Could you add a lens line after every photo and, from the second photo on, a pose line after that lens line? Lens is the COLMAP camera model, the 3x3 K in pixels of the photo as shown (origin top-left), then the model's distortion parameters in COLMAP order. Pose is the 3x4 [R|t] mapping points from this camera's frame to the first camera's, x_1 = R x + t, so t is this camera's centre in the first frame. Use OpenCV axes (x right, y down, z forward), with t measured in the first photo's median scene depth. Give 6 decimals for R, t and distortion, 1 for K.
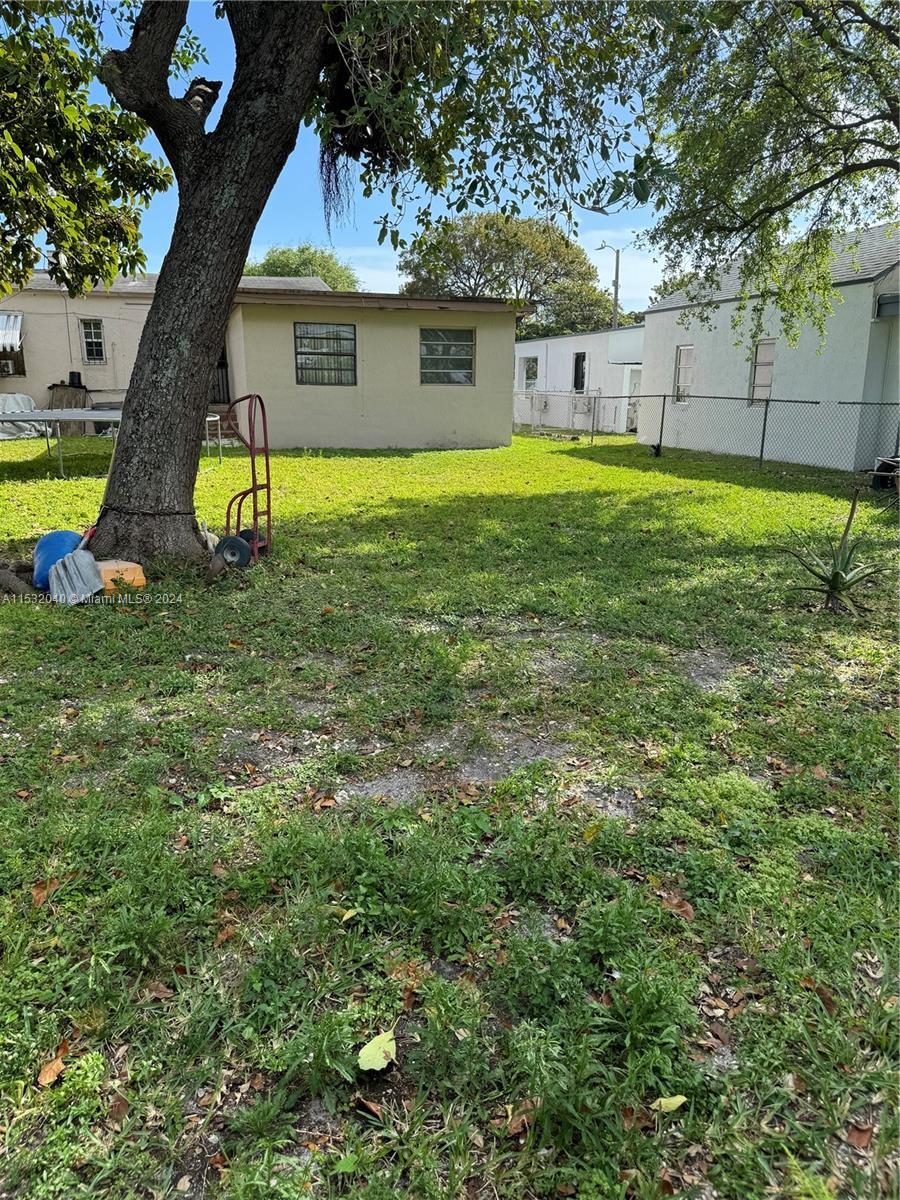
lens RADIAL K [[856.2, 0, 449.4], [0, 856.2, 582.6], [0, 0, 1]] dist [0.113442, -0.220143]
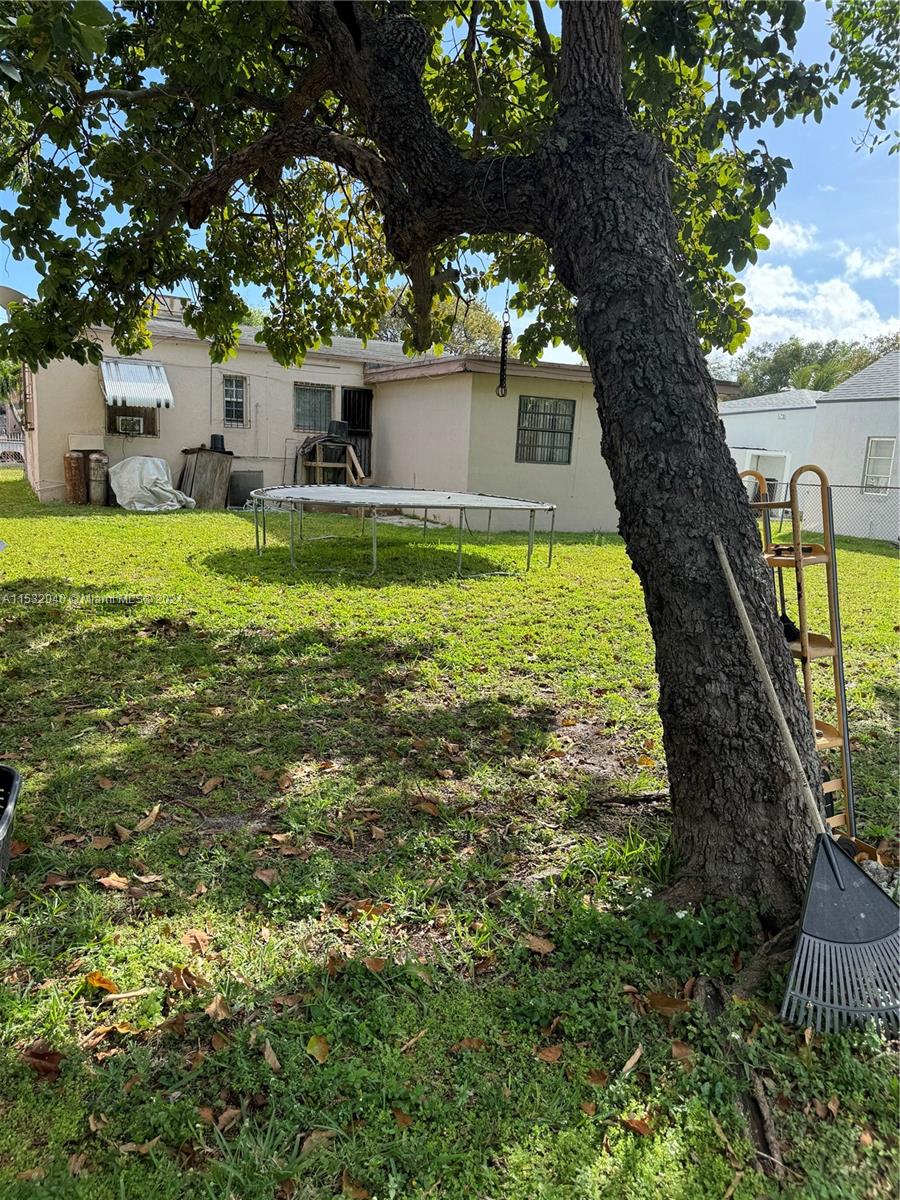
lens RADIAL K [[856.2, 0, 449.4], [0, 856.2, 582.6], [0, 0, 1]] dist [0.113442, -0.220143]
pose [[0.981725, 0.013204, 0.189847, -0.368705], [0.000623, 0.997362, -0.072590, -0.032446], [-0.190305, 0.071382, 0.979127, 0.120801]]
